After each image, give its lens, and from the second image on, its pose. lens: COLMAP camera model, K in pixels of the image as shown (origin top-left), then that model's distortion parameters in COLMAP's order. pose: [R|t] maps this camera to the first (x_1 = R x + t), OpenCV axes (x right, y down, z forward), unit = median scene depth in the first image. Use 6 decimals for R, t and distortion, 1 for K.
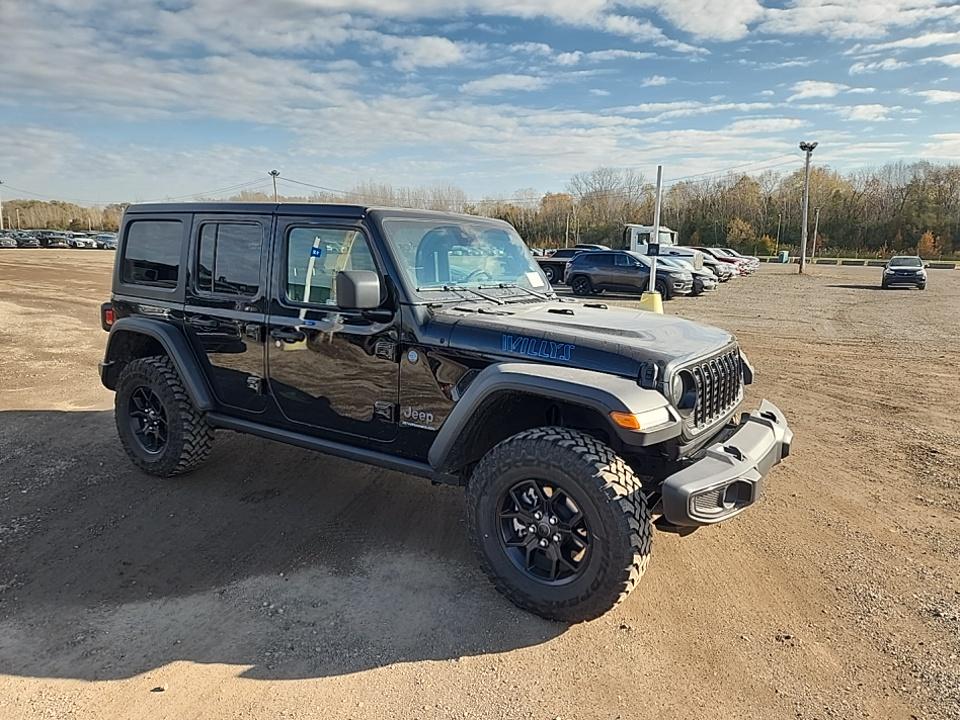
lens RADIAL K [[653.0, 0, 486.0], [0, 653.0, 362.5], [0, 0, 1]] dist [0.037557, -0.028822]
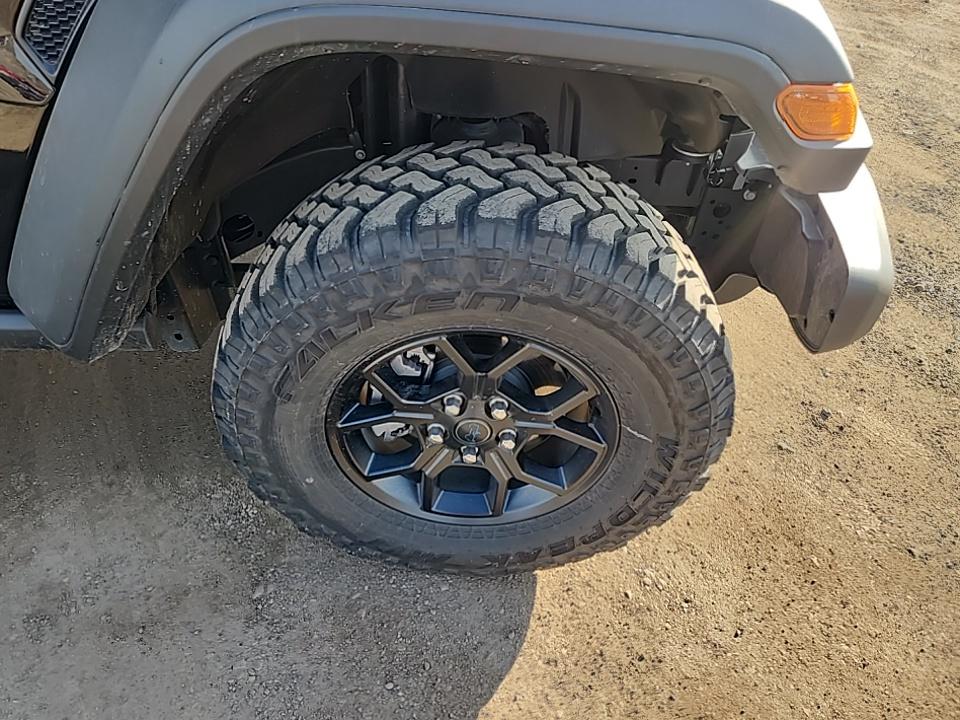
lens RADIAL K [[653.0, 0, 476.2], [0, 653.0, 356.4], [0, 0, 1]] dist [0.037557, -0.028822]
pose [[0.839292, -0.347827, 0.417857, -0.053249], [0.059705, 0.822889, 0.565057, 0.005772], [-0.540392, -0.449300, 0.711411, 0.763340]]
